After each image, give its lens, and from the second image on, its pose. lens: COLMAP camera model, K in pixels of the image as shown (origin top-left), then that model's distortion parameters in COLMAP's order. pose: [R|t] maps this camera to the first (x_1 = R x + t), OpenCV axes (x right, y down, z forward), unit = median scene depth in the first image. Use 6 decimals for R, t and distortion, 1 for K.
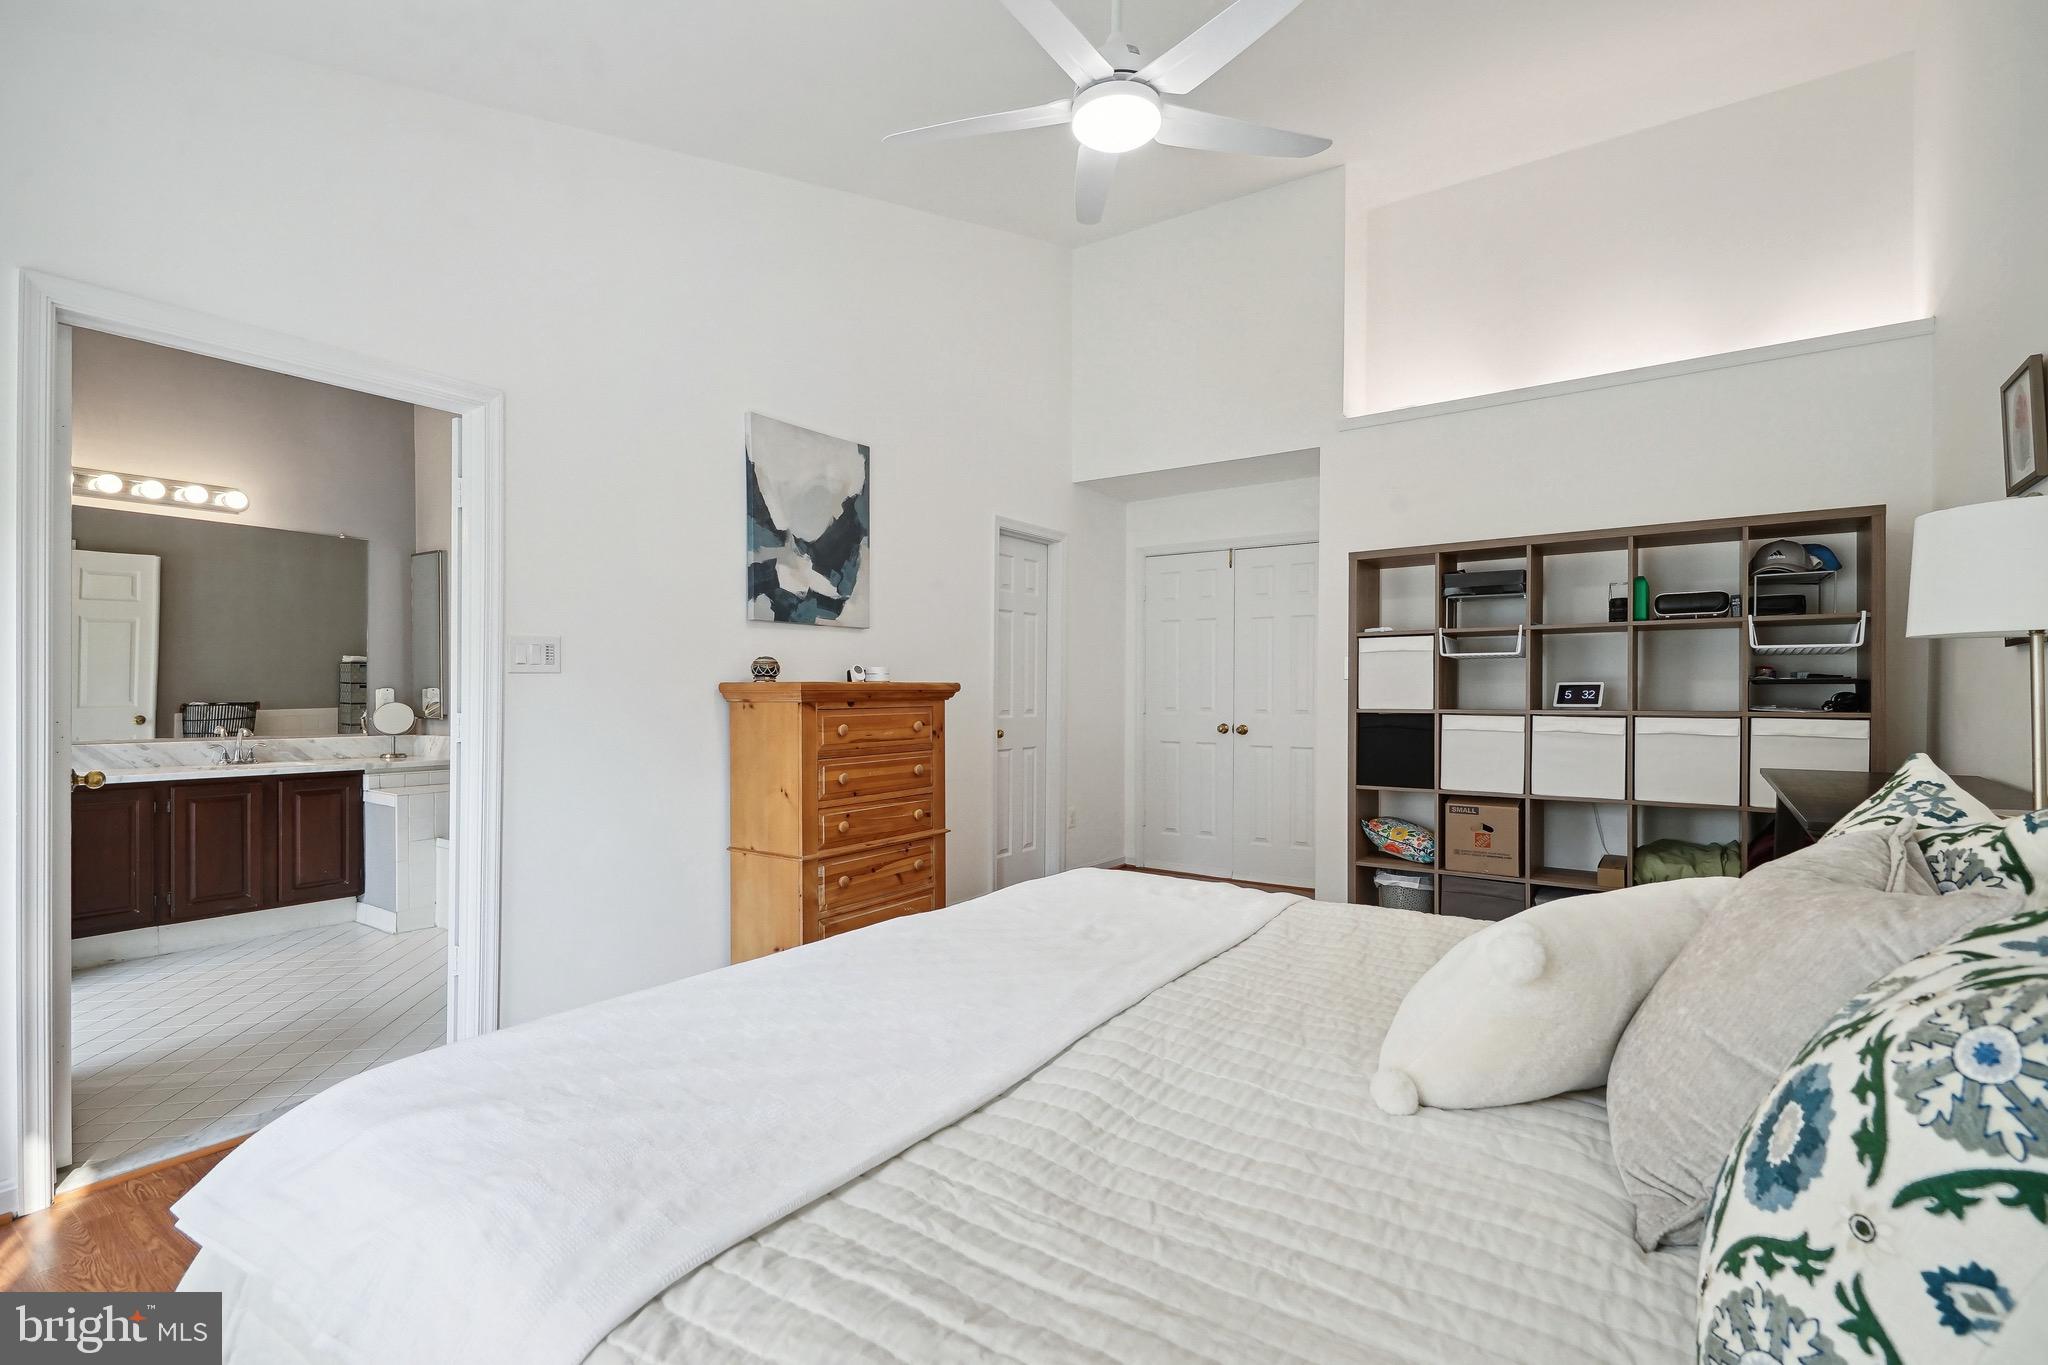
lens RADIAL K [[926.6, 0, 1010.7], [0, 926.6, 687.2], [0, 0, 1]] dist [0.001940, -0.000146]
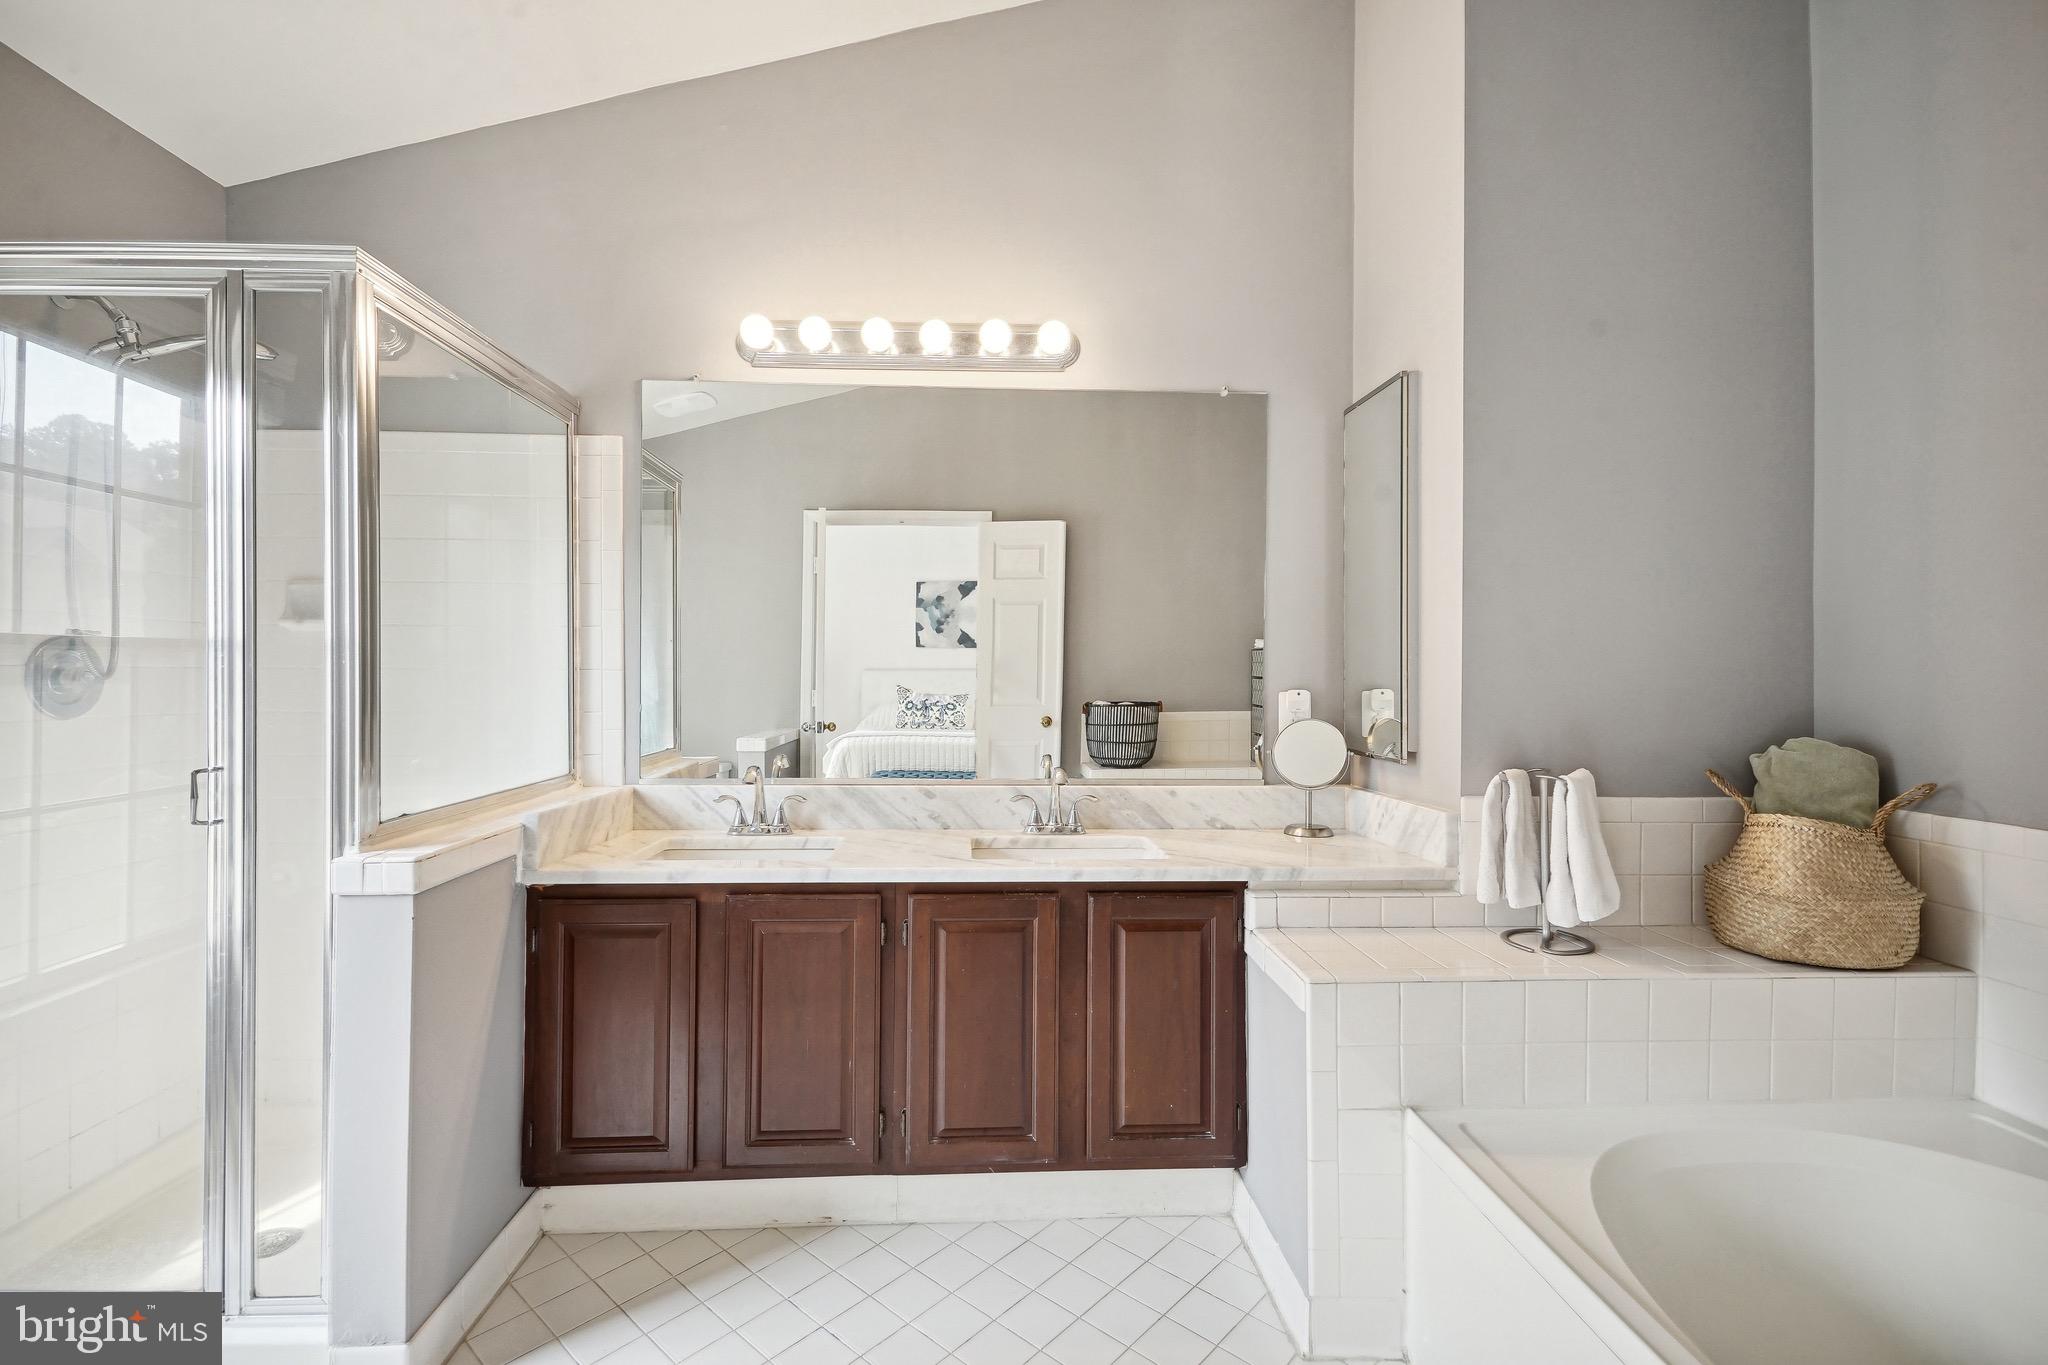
lens RADIAL K [[951.0, 0, 1029.6], [0, 951.0, 687.7], [0, 0, 1]] dist [0.004298, 0.000368]
pose [[0.635643, 0.010159, -0.771916, -0.397694], [-0.003508, 0.999941, 0.010272, -0.004842], [0.771975, -0.003822, 0.635641, 0.605579]]
